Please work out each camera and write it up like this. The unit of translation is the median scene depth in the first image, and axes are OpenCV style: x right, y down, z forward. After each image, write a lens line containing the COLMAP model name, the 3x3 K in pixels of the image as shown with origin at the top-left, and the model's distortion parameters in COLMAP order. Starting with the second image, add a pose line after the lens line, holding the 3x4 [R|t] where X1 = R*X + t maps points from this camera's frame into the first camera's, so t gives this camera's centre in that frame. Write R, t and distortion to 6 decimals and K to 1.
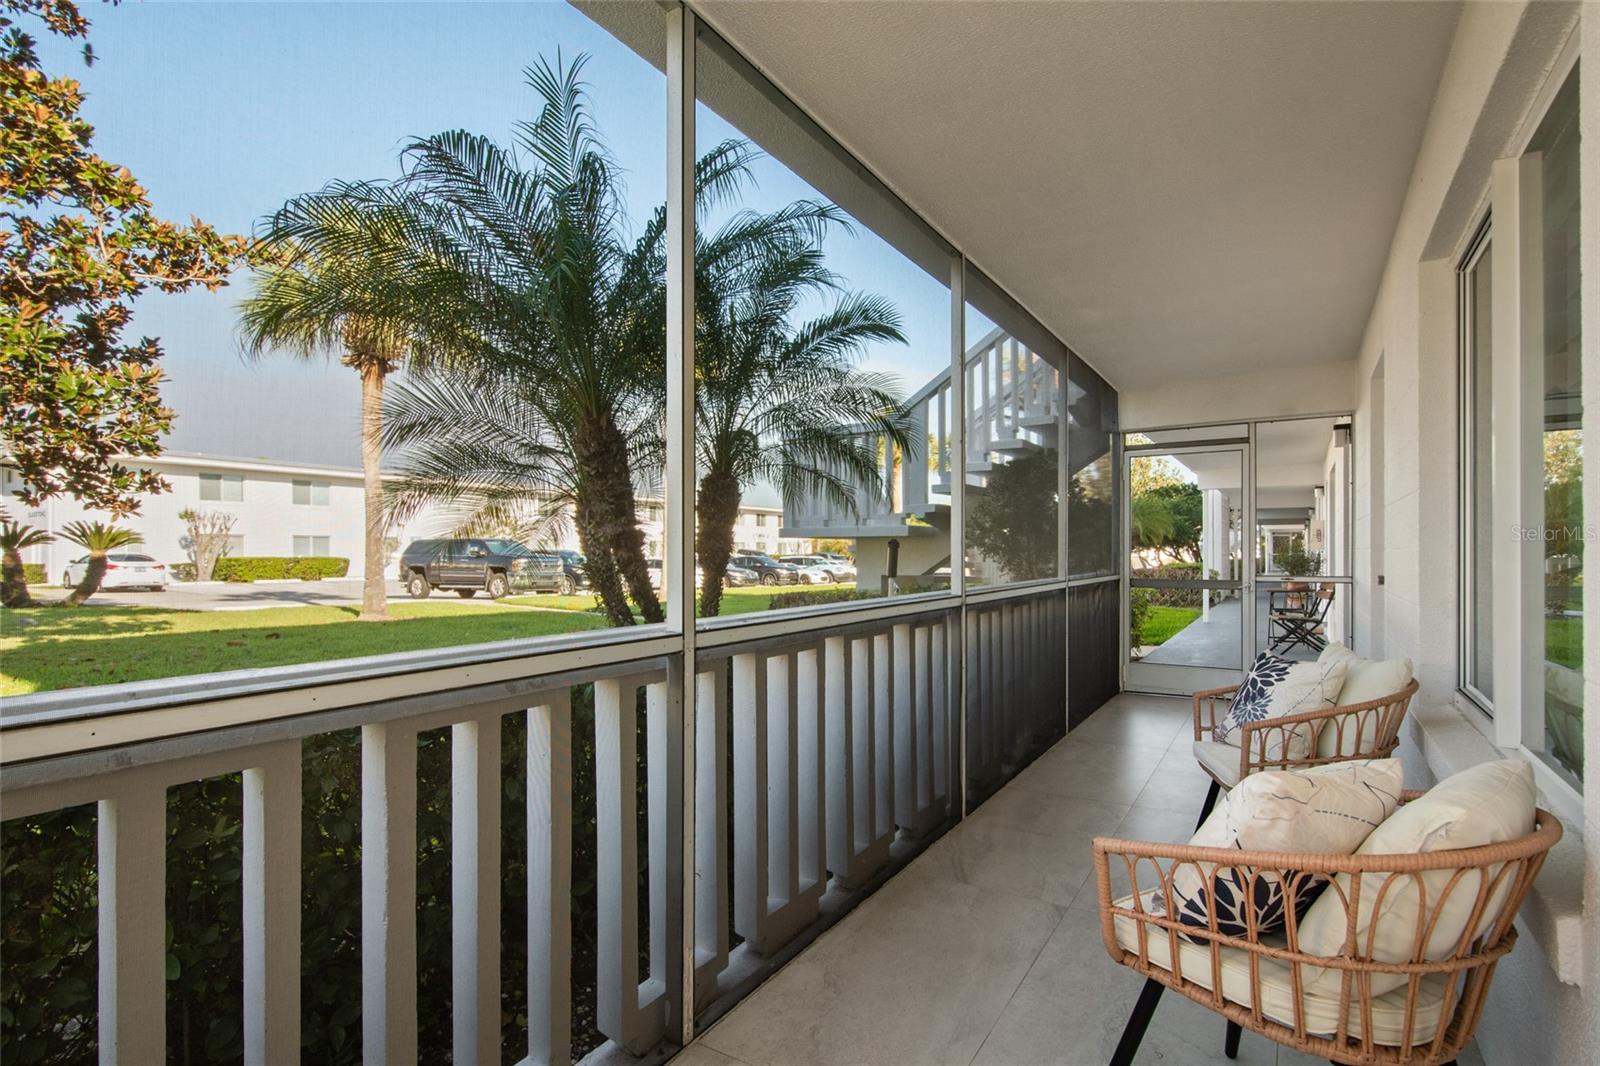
lens RADIAL K [[736.0, 0, 797.0], [0, 736.0, 550.3], [0, 0, 1]] dist [-0.006487, -0.001759]
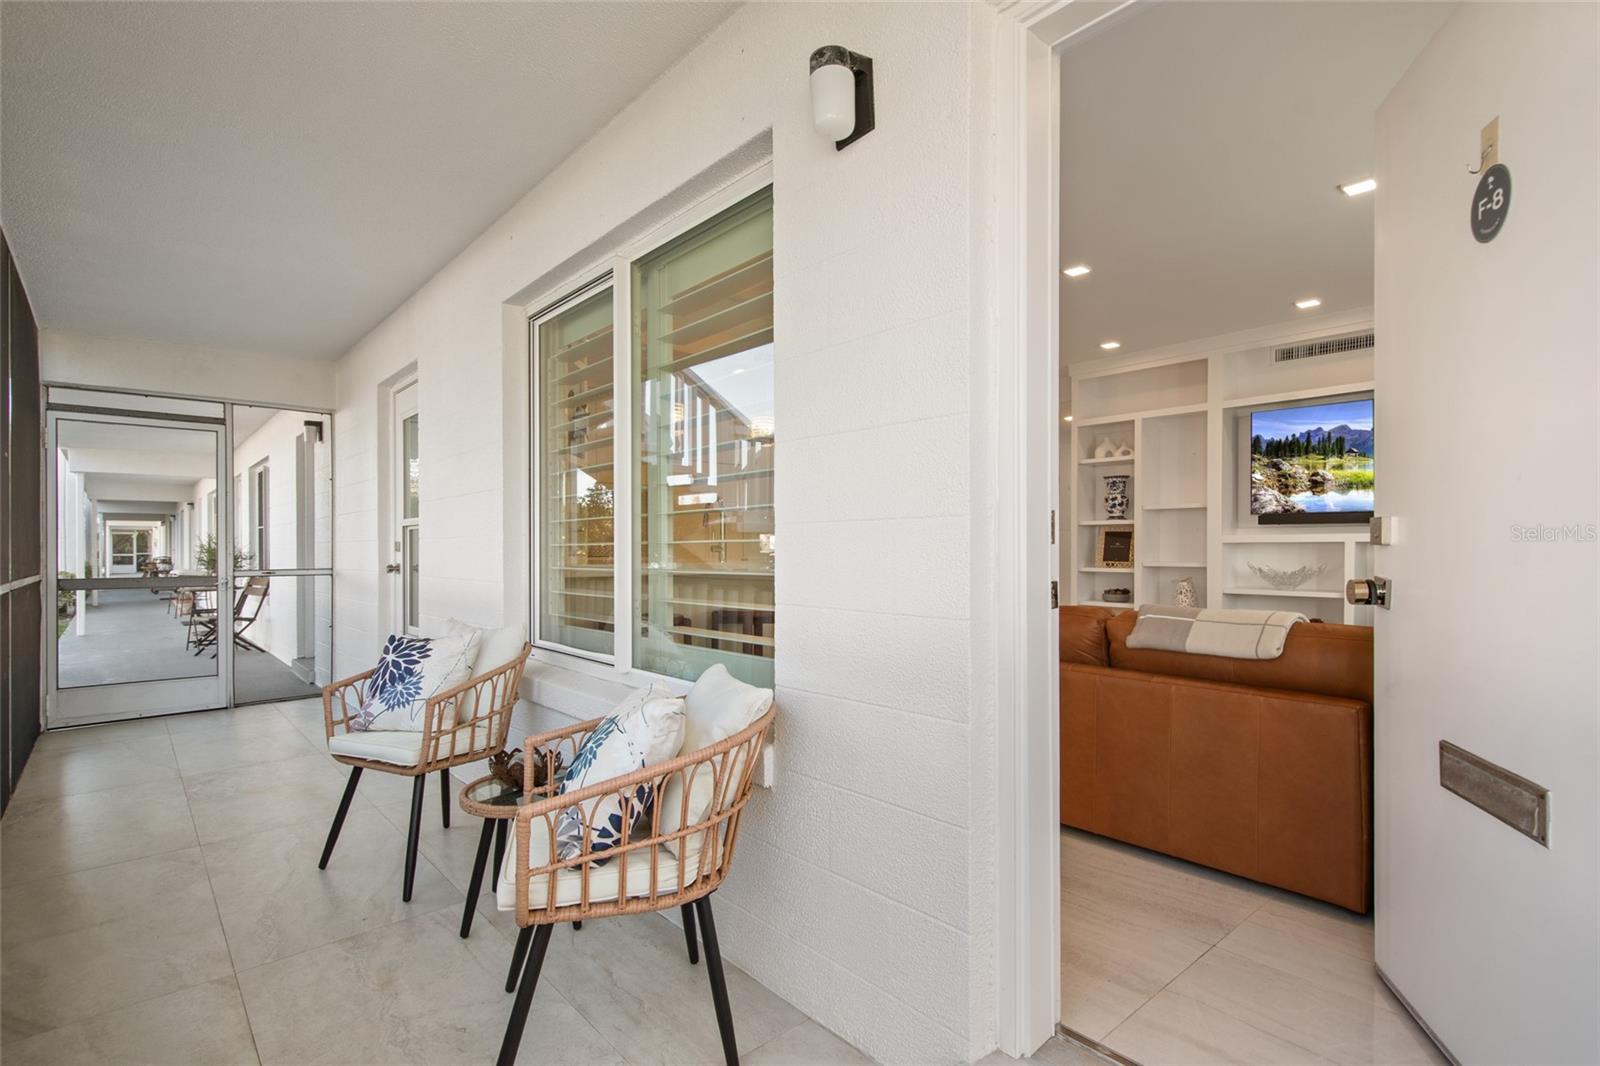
lens RADIAL K [[736.0, 0, 808.2], [0, 736.0, 553.8], [0, 0, 1]] dist [-0.006487, -0.001759]
pose [[0.276081, -0.006866, 0.961110, -0.218296], [-0.003316, 0.999962, 0.008096, 0.015944], [-0.961129, -0.005422, 0.276048, 0.169421]]
